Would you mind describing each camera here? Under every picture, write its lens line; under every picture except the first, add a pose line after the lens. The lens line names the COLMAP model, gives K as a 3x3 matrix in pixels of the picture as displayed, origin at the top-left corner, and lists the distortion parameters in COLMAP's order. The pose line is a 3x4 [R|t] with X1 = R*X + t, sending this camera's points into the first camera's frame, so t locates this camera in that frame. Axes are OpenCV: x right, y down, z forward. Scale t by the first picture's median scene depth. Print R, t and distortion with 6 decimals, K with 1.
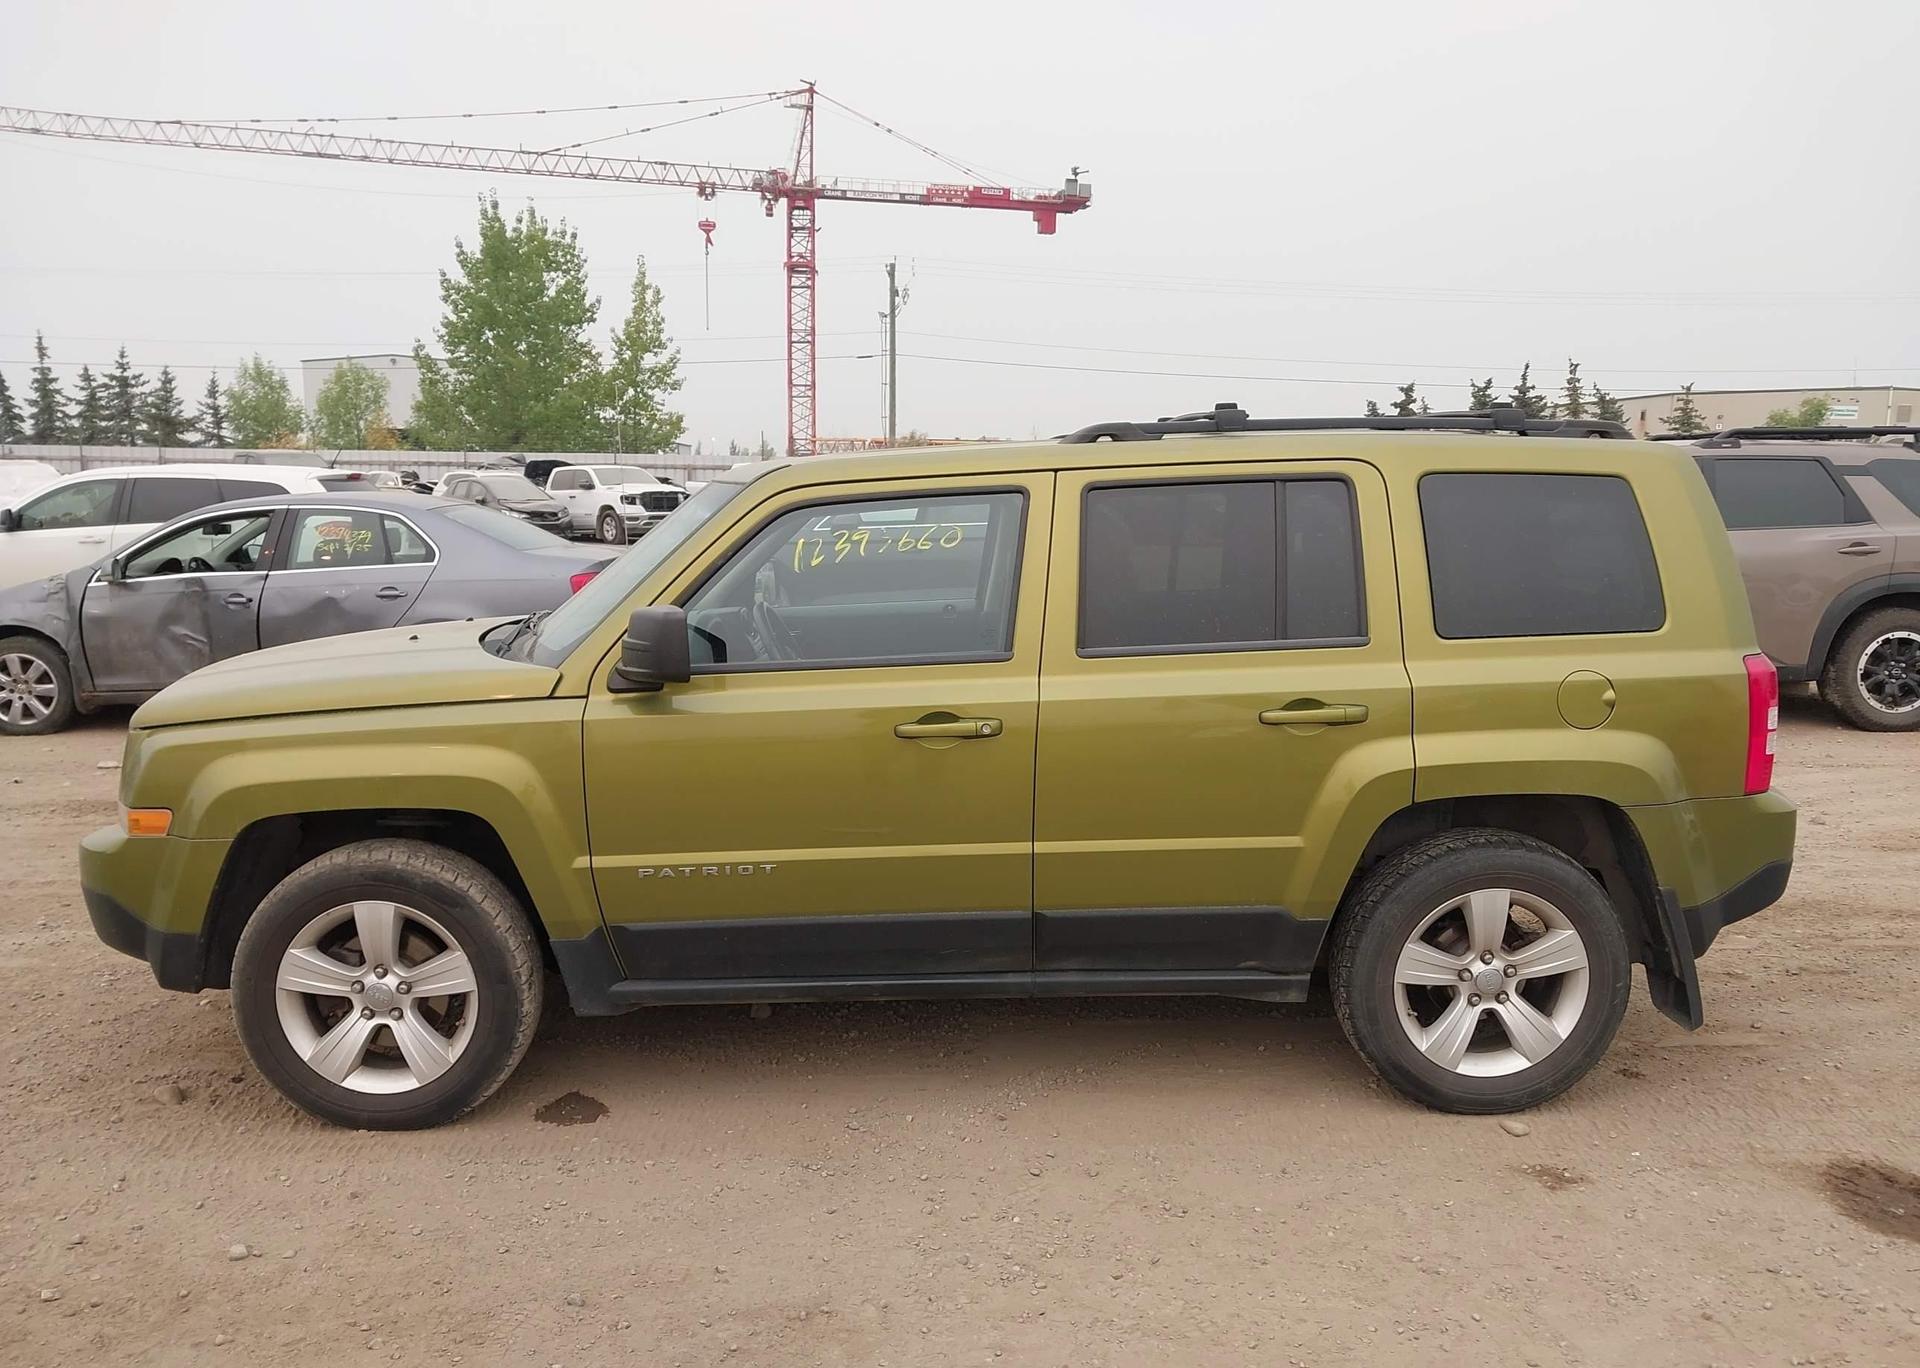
lens RADIAL K [[1532.6, 0, 968.8], [0, 1532.6, 675.9], [0, 0, 1]] dist [0.025878, -0.036488]
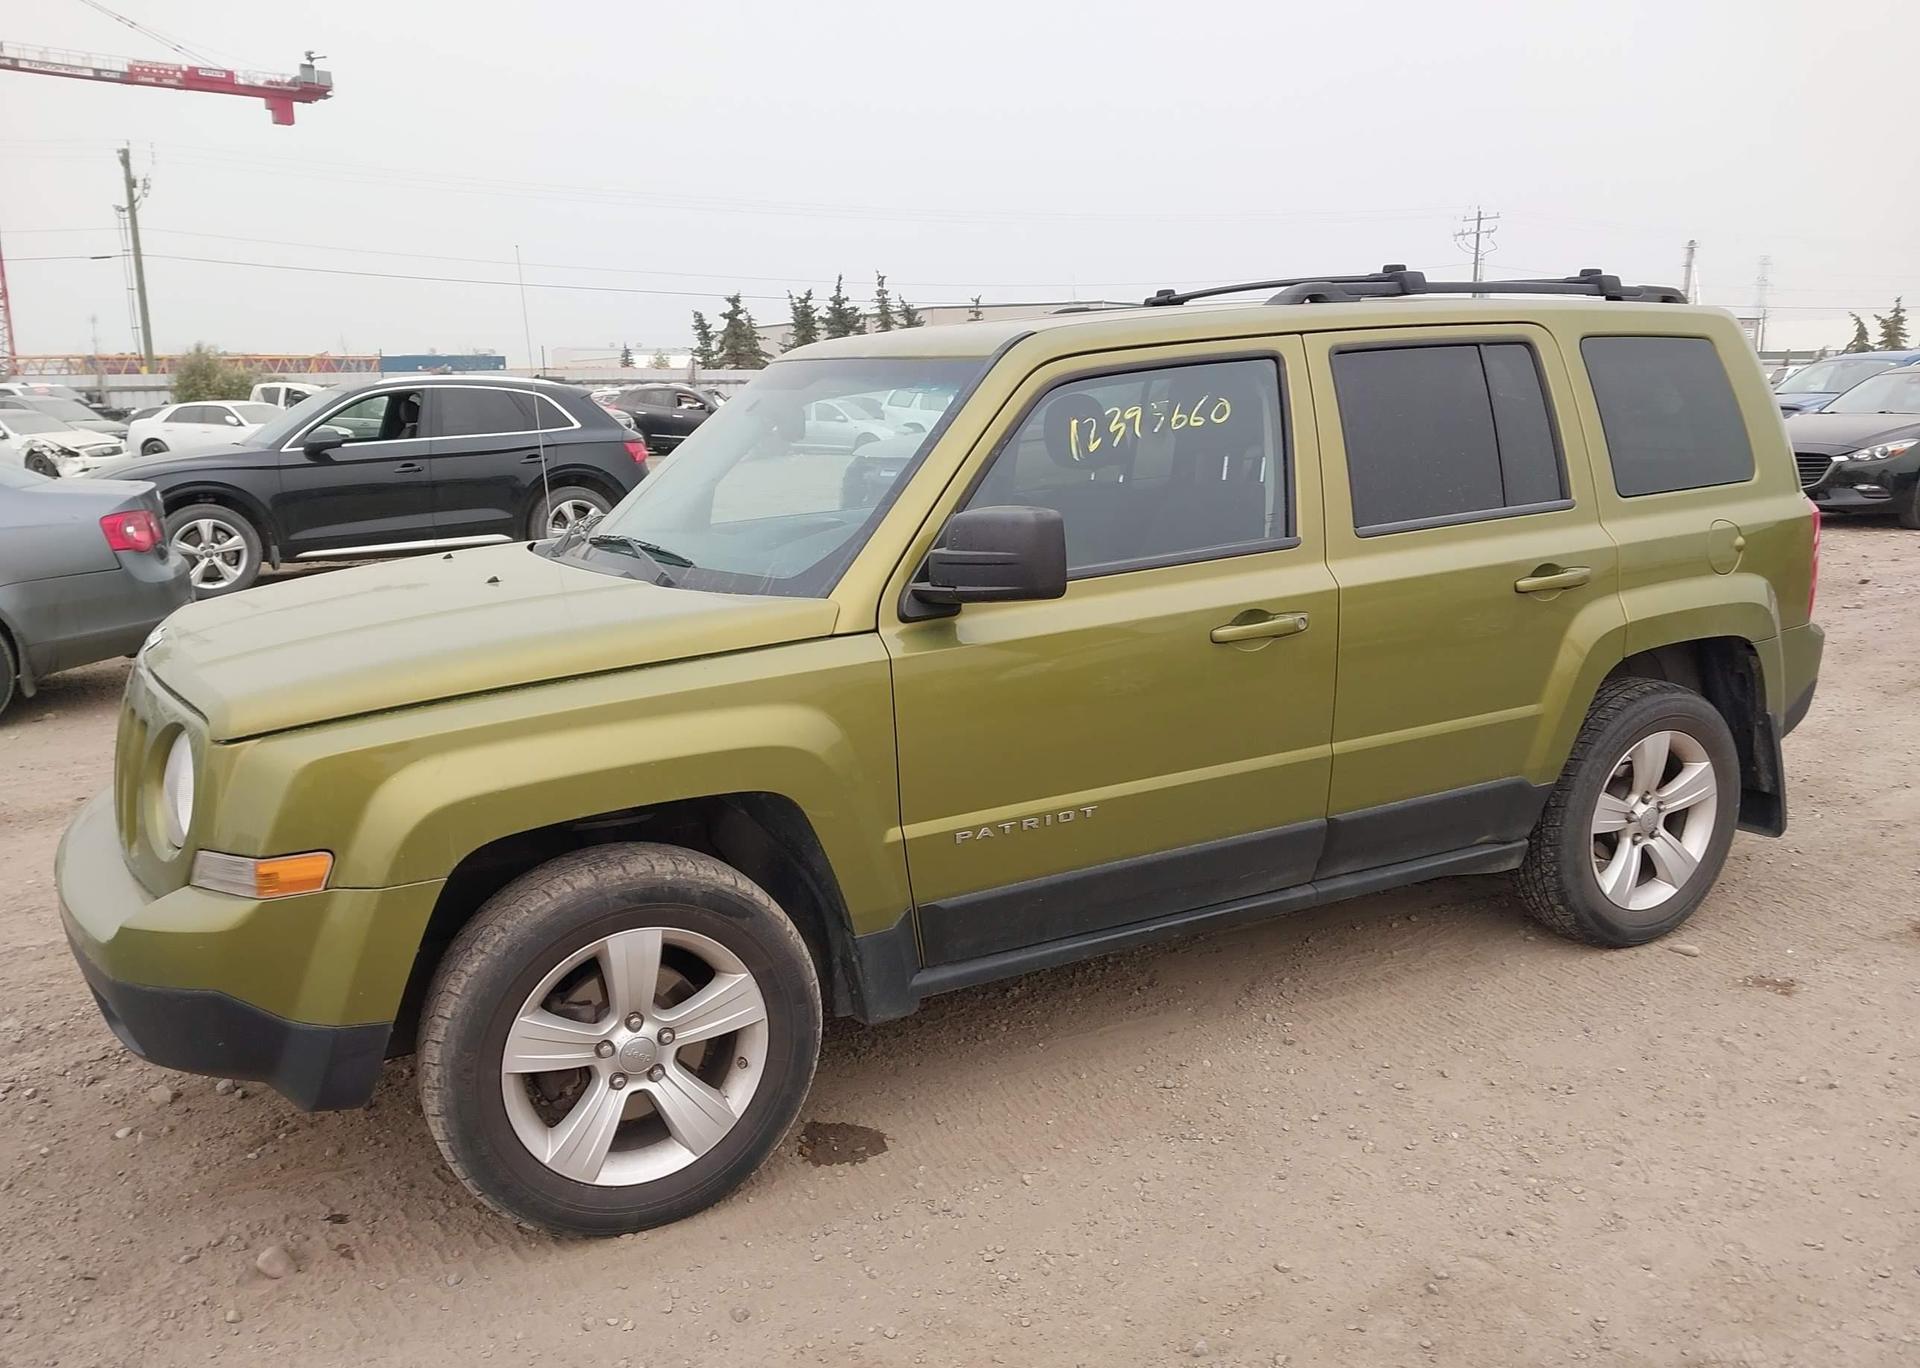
lens RADIAL K [[1532.6, 0, 965.7], [0, 1532.6, 685.1], [0, 0, 1]] dist [0.025878, -0.036488]
pose [[0.894658, -0.107348, 0.433663, -0.524379], [0.081697, 0.993645, 0.077422, -0.014374], [-0.439218, -0.033838, 0.897743, 0.255967]]
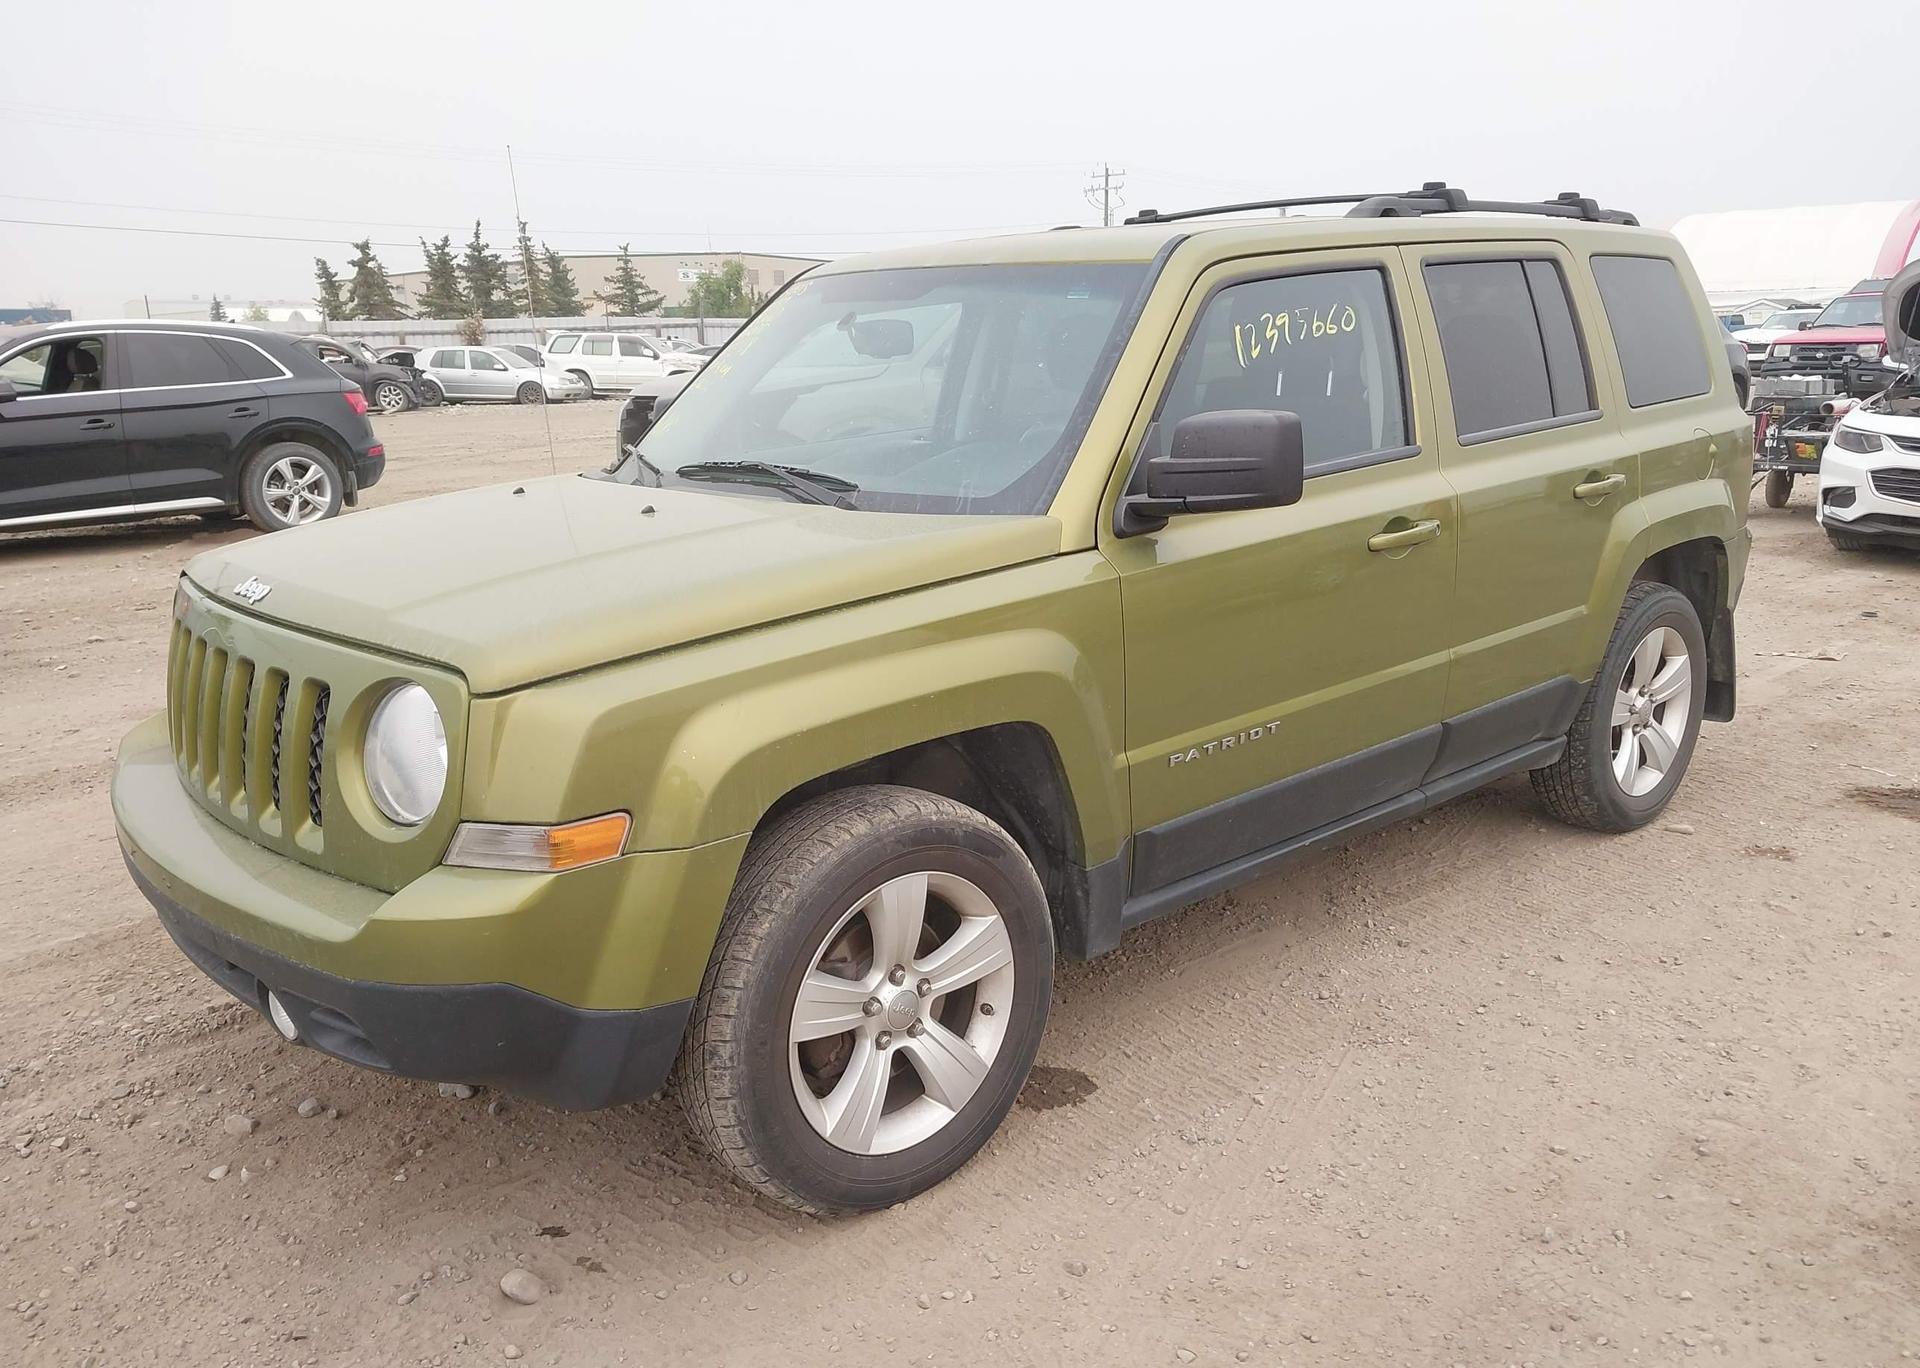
lens RADIAL K [[1532.6, 0, 962.3], [0, 1532.6, 685.1], [0, 0, 1]] dist [0.025878, -0.036488]
pose [[0.767051, -0.166677, 0.619558, -0.737139], [0.111206, 0.985589, 0.127469, -0.021207], [-0.631875, -0.028876, 0.774532, 0.433790]]
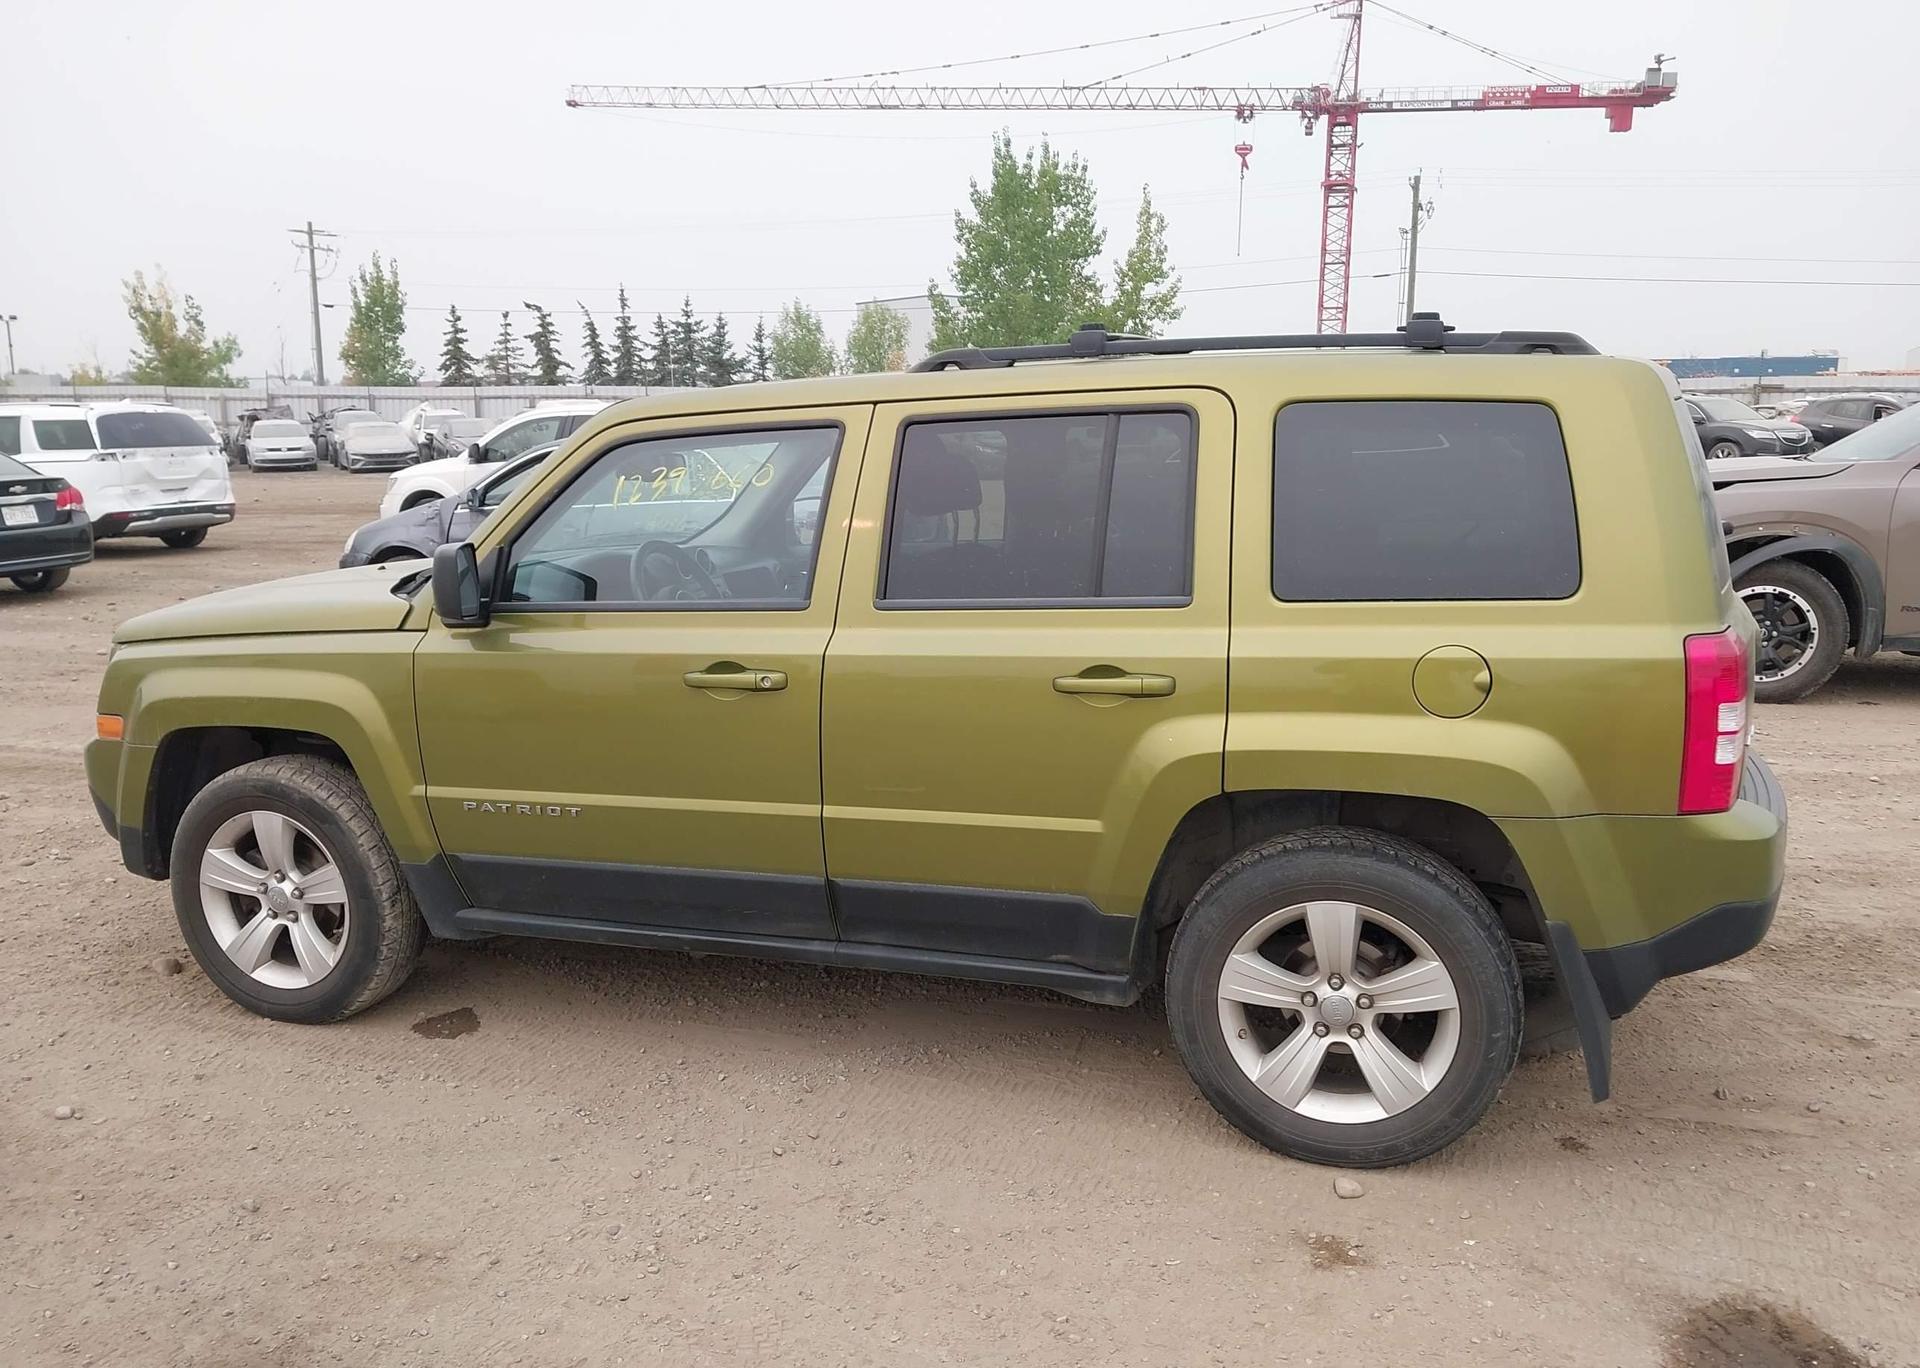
lens RADIAL K [[1532.6, 0, 970.1], [0, 1532.6, 673.8], [0, 0, 1]] dist [0.025878, -0.036488]
pose [[0.939226, 0.048113, -0.339912, 0.420163], [-0.033340, 0.998234, 0.049173, -0.019265], [0.341678, -0.034852, 0.939171, 0.147405]]
